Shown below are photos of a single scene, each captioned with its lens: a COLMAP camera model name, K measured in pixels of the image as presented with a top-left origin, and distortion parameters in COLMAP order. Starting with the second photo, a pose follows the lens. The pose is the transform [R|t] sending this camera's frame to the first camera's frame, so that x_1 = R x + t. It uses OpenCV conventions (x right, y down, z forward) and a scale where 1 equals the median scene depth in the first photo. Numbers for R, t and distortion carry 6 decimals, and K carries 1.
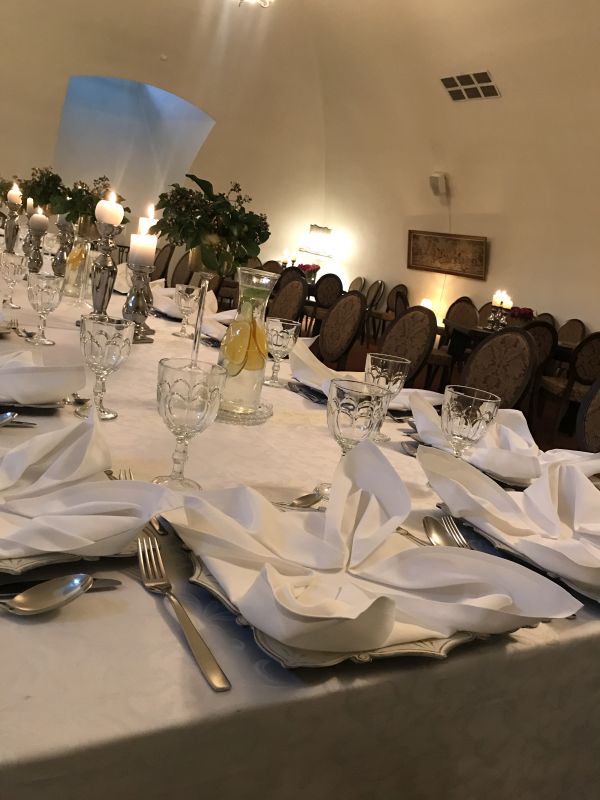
lens RADIAL K [[663.0, 0, 299.6], [0, 663.0, 390.2], [0, 0, 1]] dist [0.001633, -0.004794]
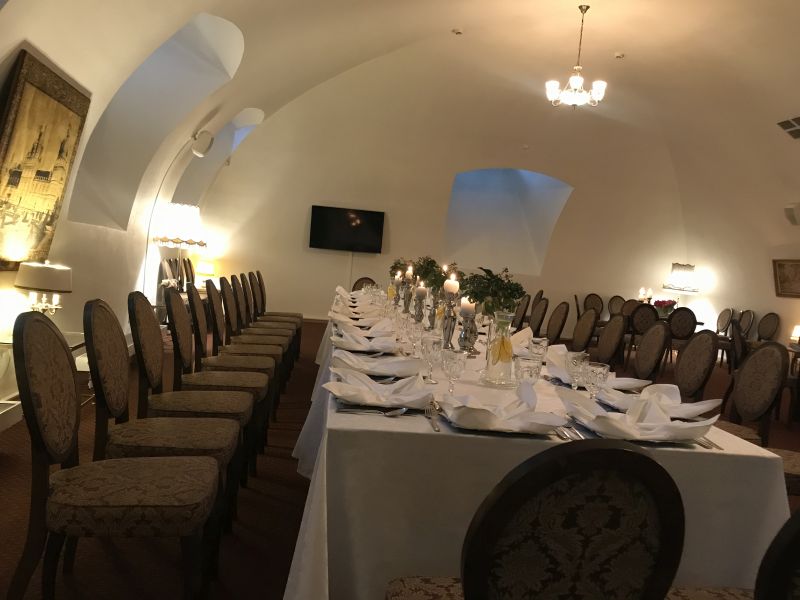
lens RADIAL K [[663.0, 0, 400.0], [0, 663.0, 300.0], [0, 0, 1]] dist [0.001633, -0.004794]
pose [[0.905025, -0.077011, -0.418329, 0.213536], [-0.008588, 0.979965, -0.198982, 0.080717], [0.425272, 0.183676, 0.886232, -0.406440]]
